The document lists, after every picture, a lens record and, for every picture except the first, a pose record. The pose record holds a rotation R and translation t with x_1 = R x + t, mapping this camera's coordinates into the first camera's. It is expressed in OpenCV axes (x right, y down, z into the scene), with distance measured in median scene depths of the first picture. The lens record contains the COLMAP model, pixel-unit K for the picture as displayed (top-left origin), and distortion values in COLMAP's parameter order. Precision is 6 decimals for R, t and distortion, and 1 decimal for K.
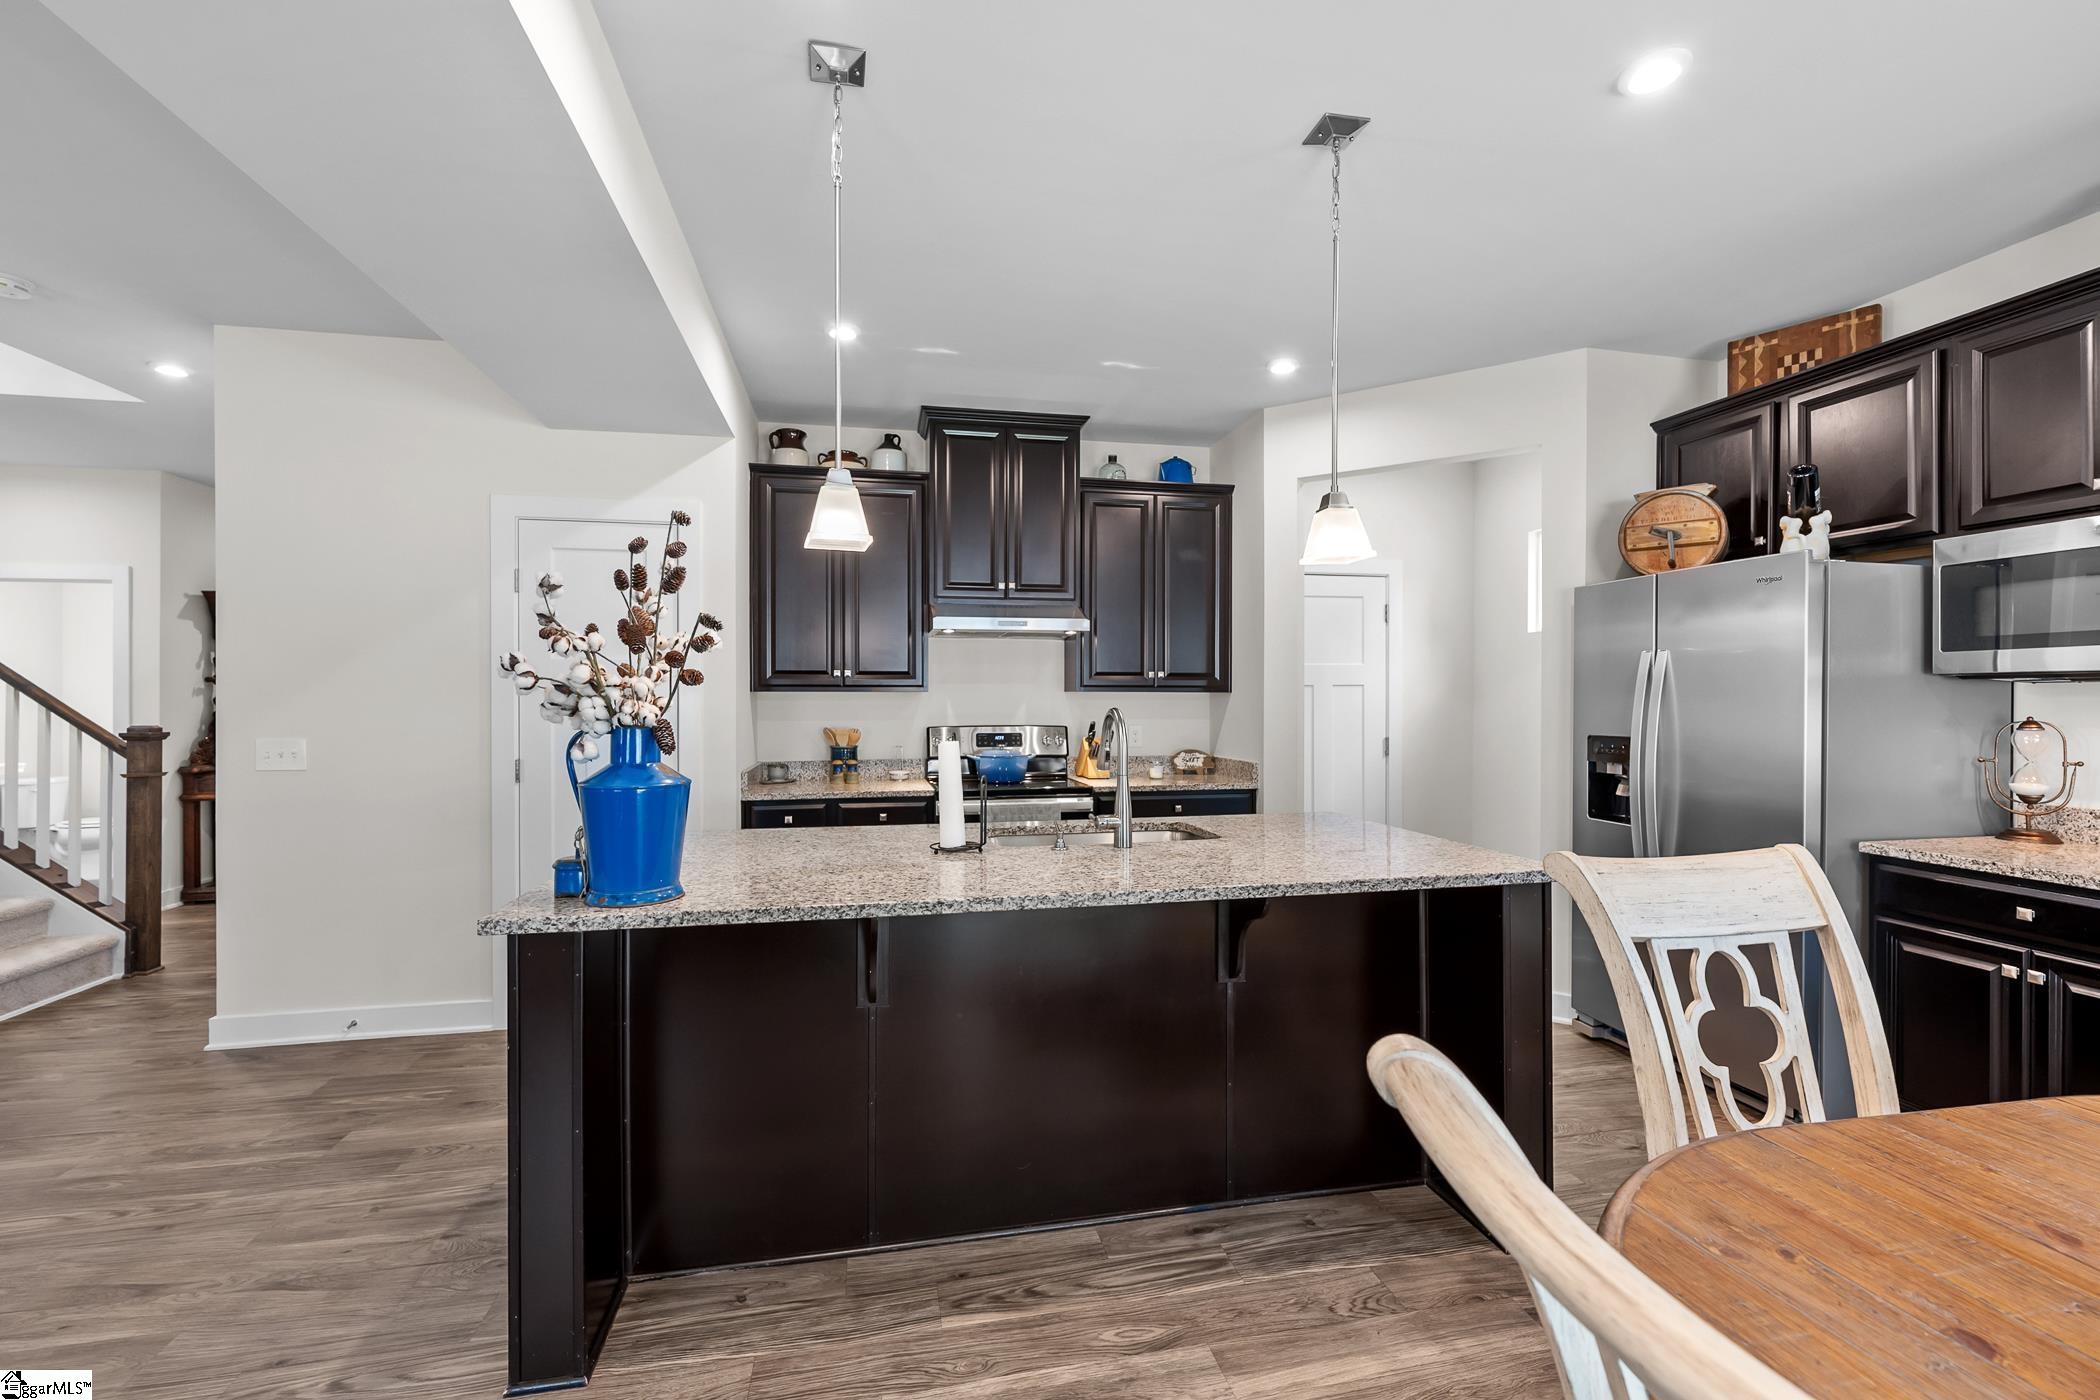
lens RADIAL K [[880.1, 0, 1043.6], [0, 880.1, 697.7], [0, 0, 1]] dist [0.000738, -0.000238]
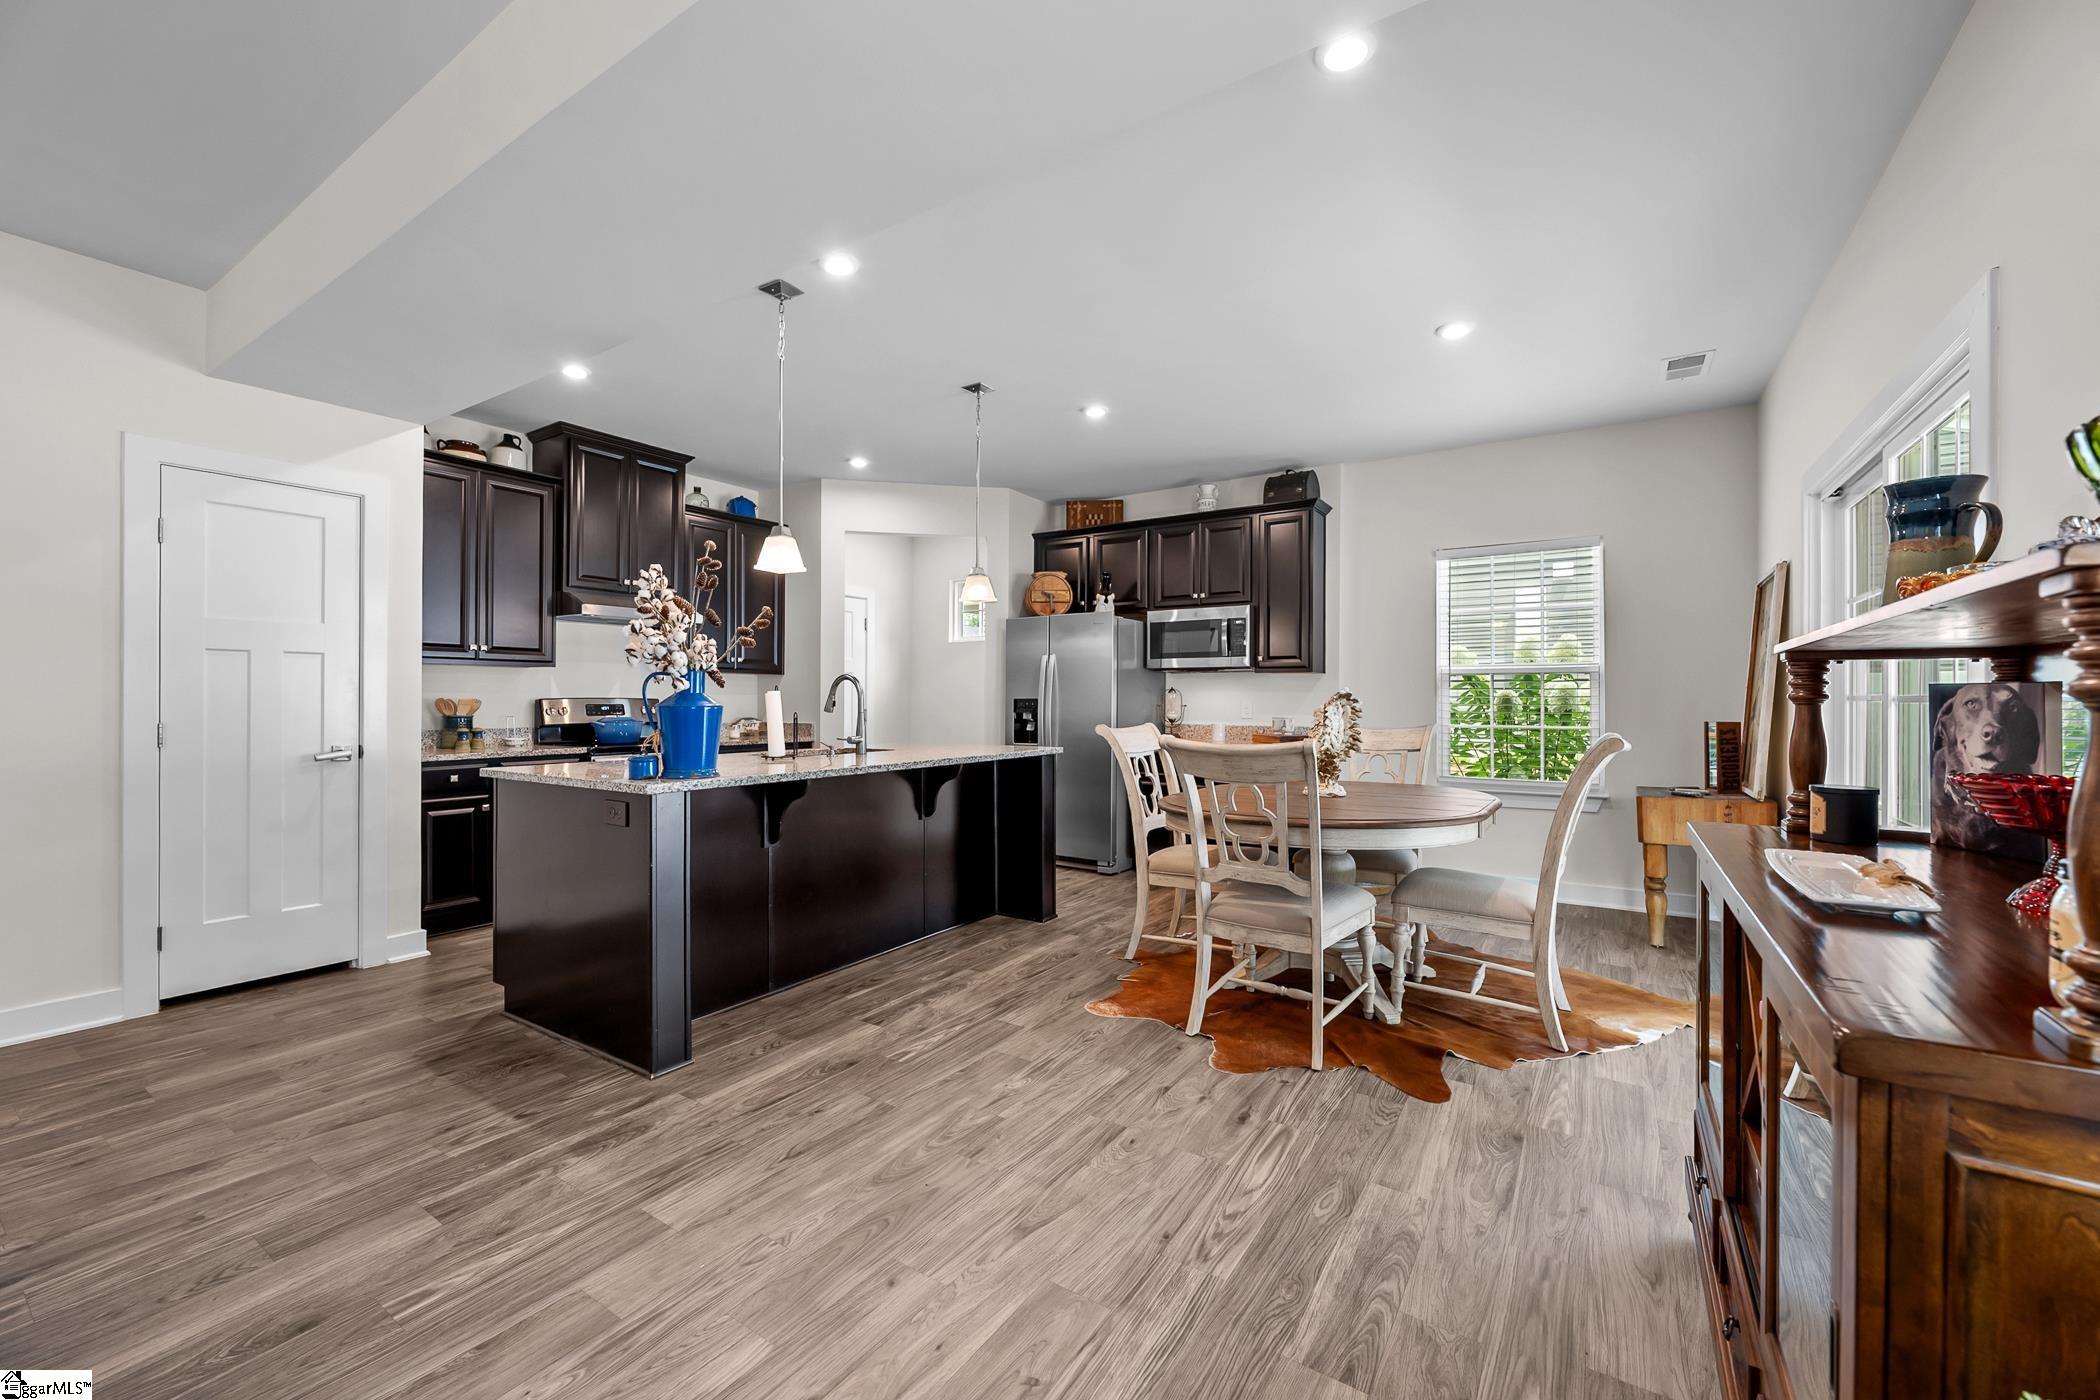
lens RADIAL K [[828.9, 0, 1051.2], [0, 828.9, 692.1], [0, 0, 1]] dist [-0.000152, -0.000821]
pose [[0.704604, 0.007646, 0.709560, -0.590396], [-0.002816, 0.999964, -0.007979, 0.043734], [-0.709595, 0.003624, 0.704600, -0.302129]]
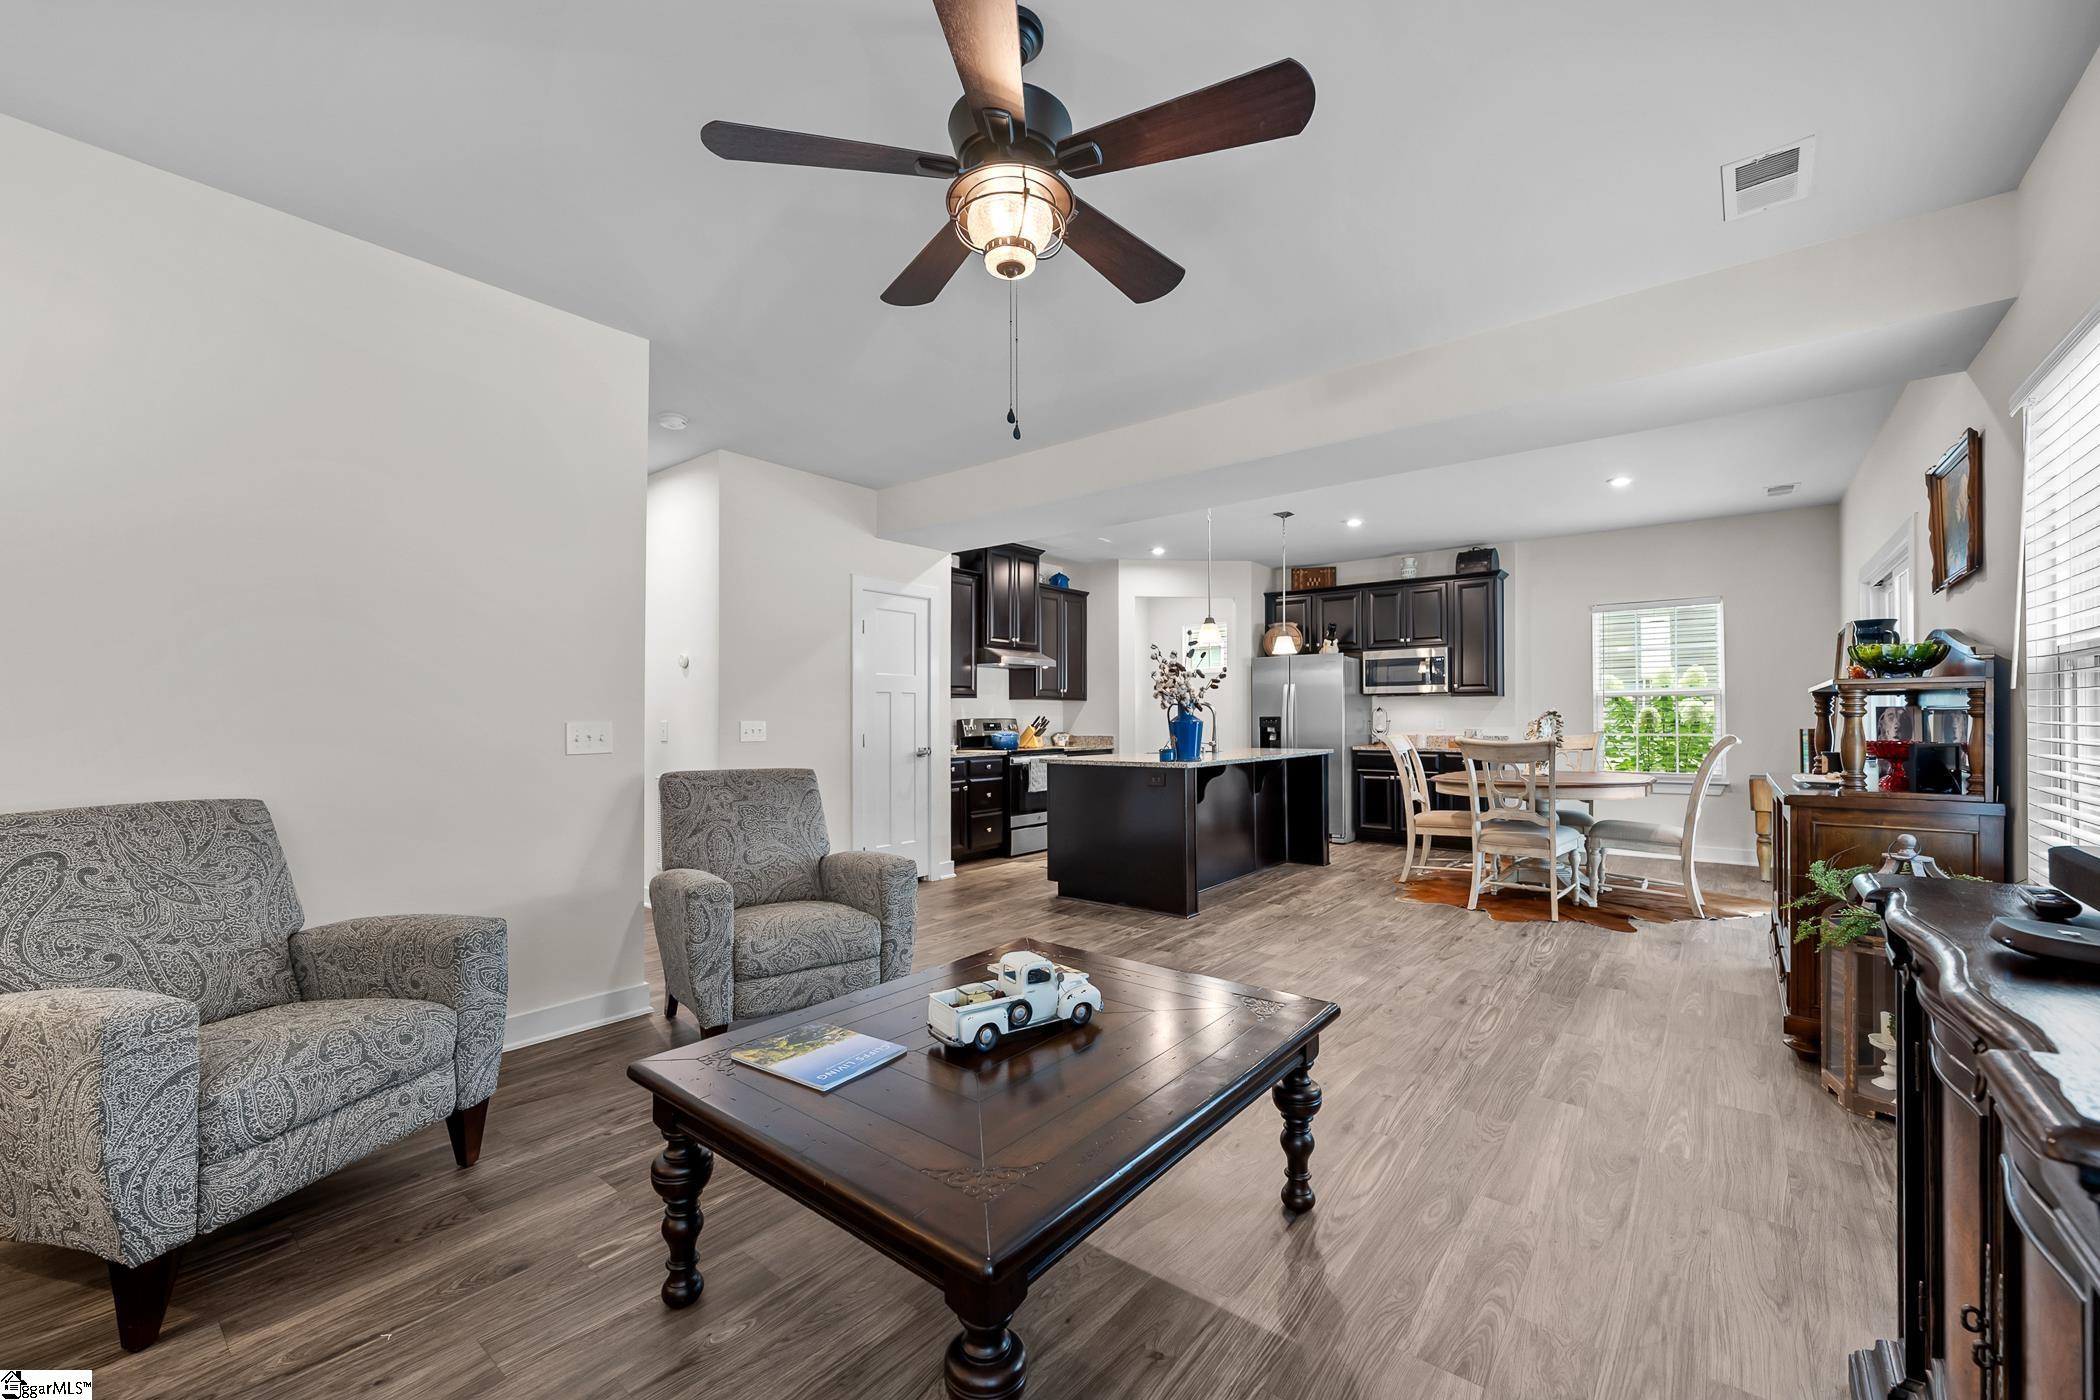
lens RADIAL K [[828.9, 0, 1053.9], [0, 828.9, 713.9], [0, 0, 1]] dist [-0.000152, -0.000821]
pose [[0.766605, 0.000609, 0.642119, -1.411639], [0.003792, 0.999978, -0.005475, 0.045313], [-0.642108, 0.006632, 0.766586, -0.461570]]
